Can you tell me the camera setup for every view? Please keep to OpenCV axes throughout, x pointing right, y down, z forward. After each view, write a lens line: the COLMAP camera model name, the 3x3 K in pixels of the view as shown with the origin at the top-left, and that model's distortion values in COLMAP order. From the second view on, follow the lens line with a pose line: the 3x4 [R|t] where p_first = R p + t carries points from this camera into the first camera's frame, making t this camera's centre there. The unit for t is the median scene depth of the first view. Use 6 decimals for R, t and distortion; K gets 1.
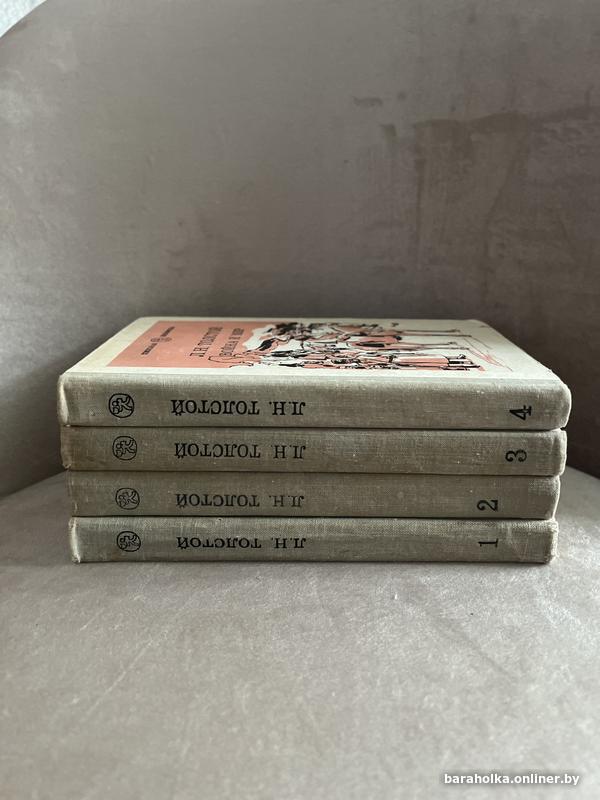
lens RADIAL K [[611.5, 0, 300.5], [0, 611.5, 402.3], [0, 0, 1]] dist [0.065783, -0.108295]
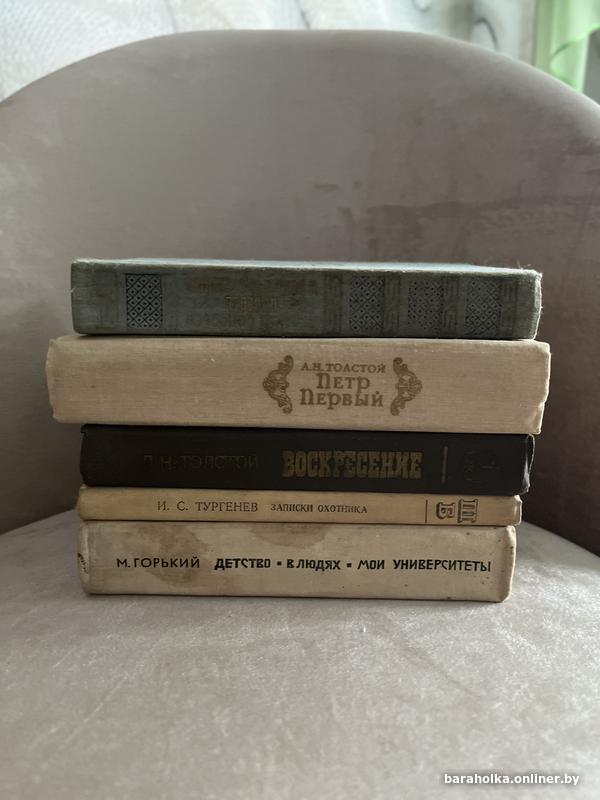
lens RADIAL K [[610.3, 0, 301.3], [0, 610.3, 402.7], [0, 0, 1]] dist [0.090553, -0.133397]
pose [[0.995980, 0.014482, 0.088403, -0.056461], [-0.002842, 0.991457, -0.130402, 0.080771], [-0.089536, 0.129626, 0.987512, -0.083277]]
